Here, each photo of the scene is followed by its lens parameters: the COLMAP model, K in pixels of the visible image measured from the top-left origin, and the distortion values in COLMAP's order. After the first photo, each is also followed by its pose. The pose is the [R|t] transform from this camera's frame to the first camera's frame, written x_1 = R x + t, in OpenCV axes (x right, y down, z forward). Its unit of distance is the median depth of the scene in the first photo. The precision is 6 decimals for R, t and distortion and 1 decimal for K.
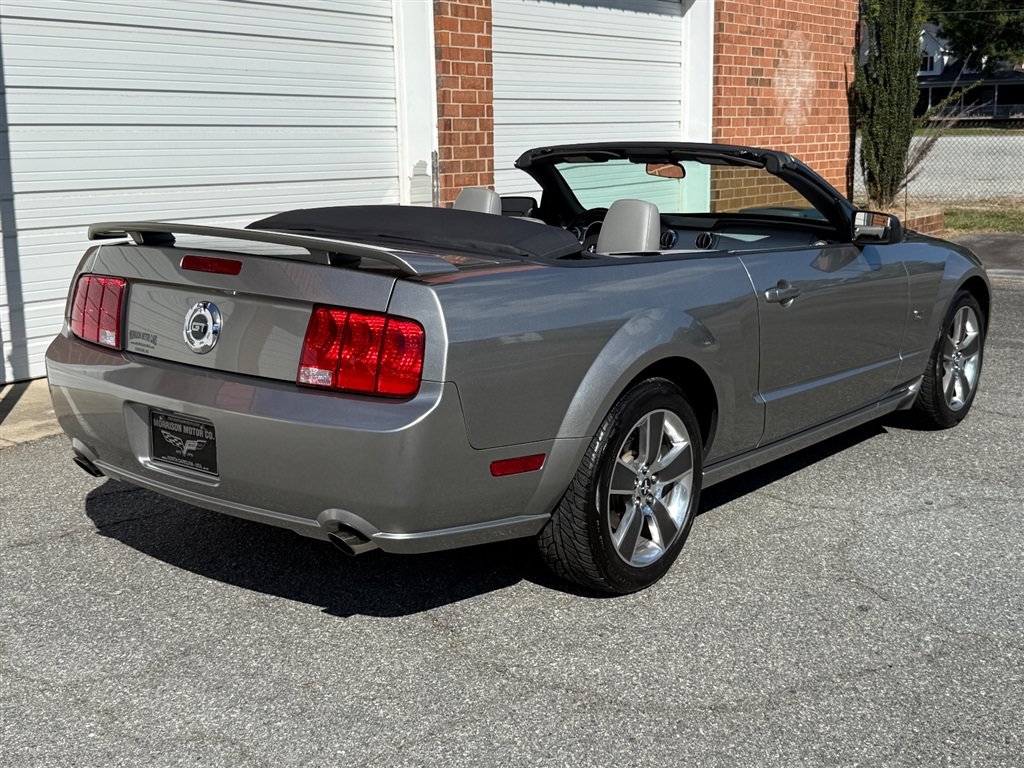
lens RADIAL K [[1223.6, 0, 512.5], [0, 1223.6, 378.5], [0, 0, 1]] dist [0.094828, 0.000000]
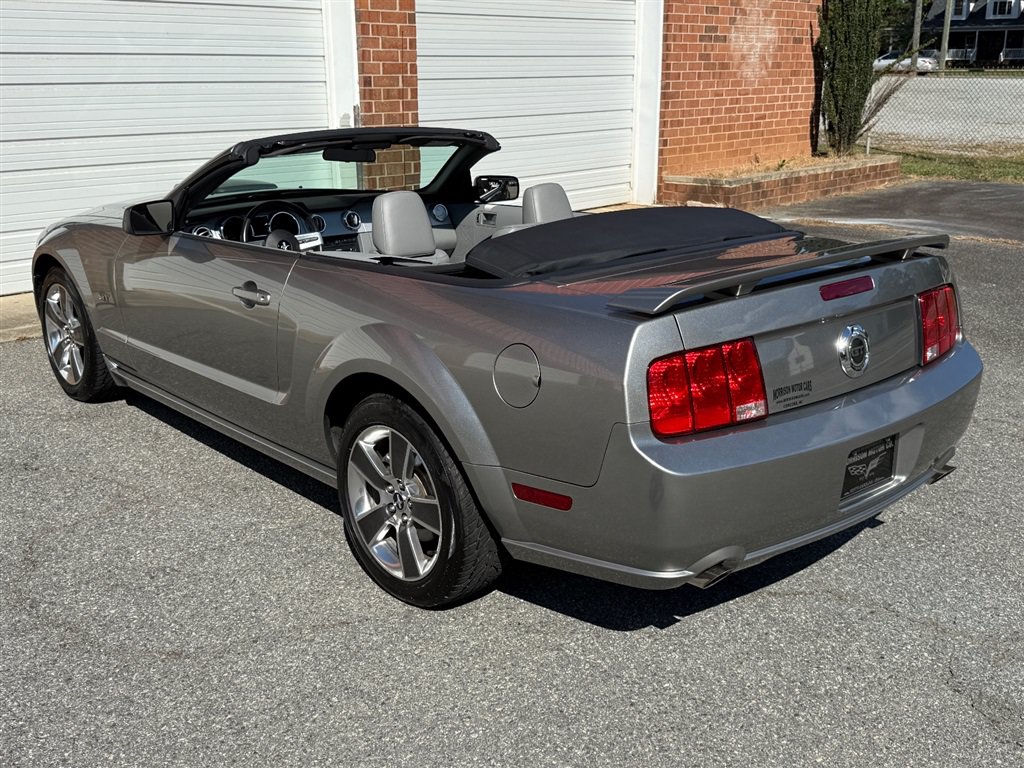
lens RADIAL K [[1048.2, 0, 511.8], [0, 1048.2, 383.4], [0, 0, 1]] dist [0.051444, 0.000000]
pose [[0.993432, 0.045608, -0.104939, 0.405644], [-0.035219, 0.994483, 0.098807, -0.064760], [0.108866, -0.094462, 0.989558, 0.063888]]
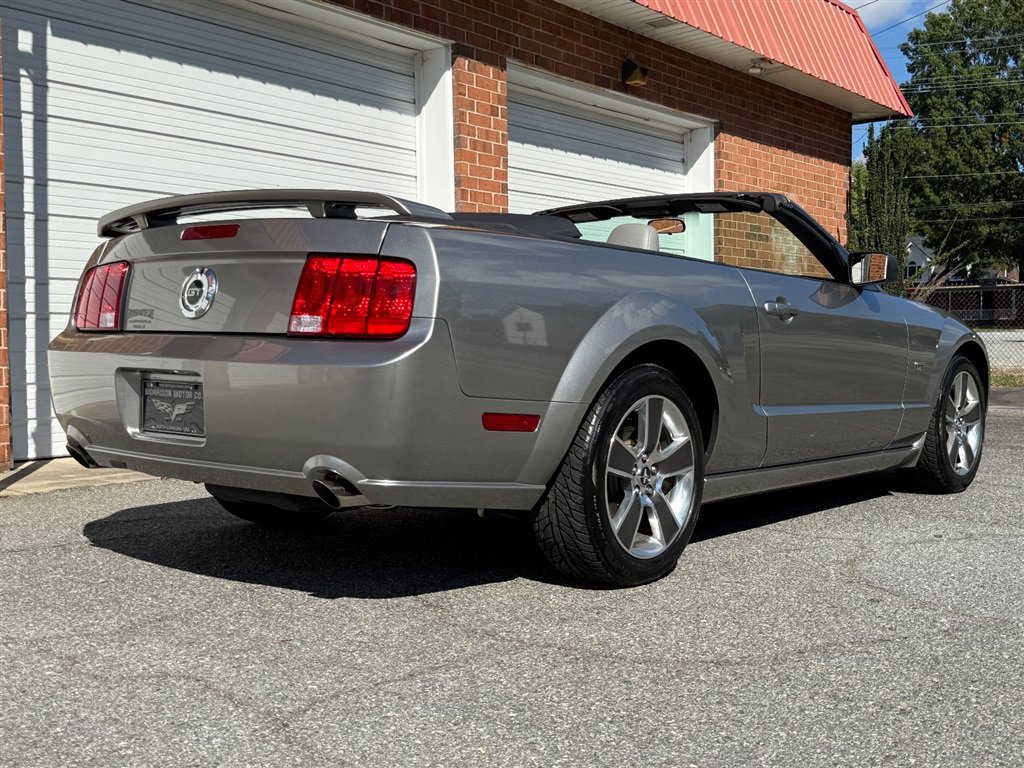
lens RADIAL K [[1149.6, 0, 510.8], [0, 1149.6, 380.0], [0, 0, 1]] dist [0.080444, 0.000000]
pose [[0.999768, 0.008777, -0.019657, 0.016270], [-0.011772, 0.987390, -0.157867, 0.135794], [0.018023, 0.158062, 0.987265, 0.069660]]
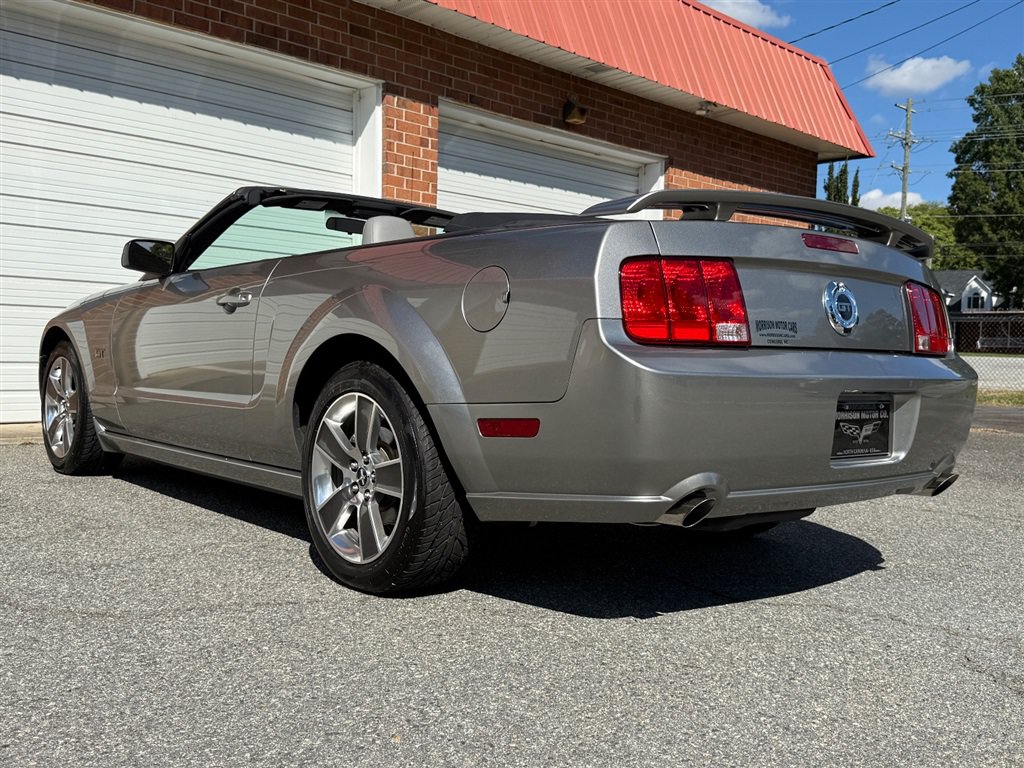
lens RADIAL K [[991.2, 0, 513.4], [0, 991.2, 389.9], [0, 0, 1]] dist [0.043468, 0.000000]
pose [[0.990003, 0.047903, -0.132663, 0.435551], [-0.067629, 0.986608, -0.148428, 0.125789], [0.123776, 0.155916, 0.979985, 0.139208]]
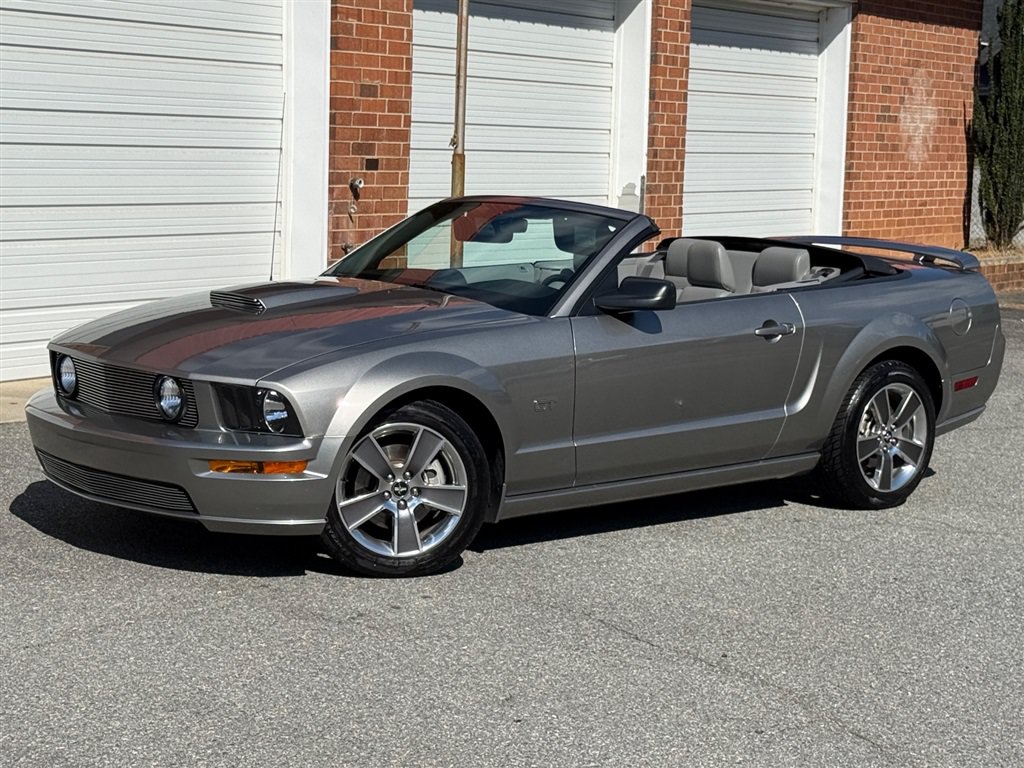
lens RADIAL K [[2106.3, 0, 507.0], [0, 2106.3, 393.7], [0, 0, 1]] dist [0.133050, 0.000000]
pose [[0.996125, 0.033141, 0.081462, -0.741783], [-0.026851, 0.996660, -0.077125, 0.386905], [-0.083746, 0.074639, 0.993688, -2.078394]]
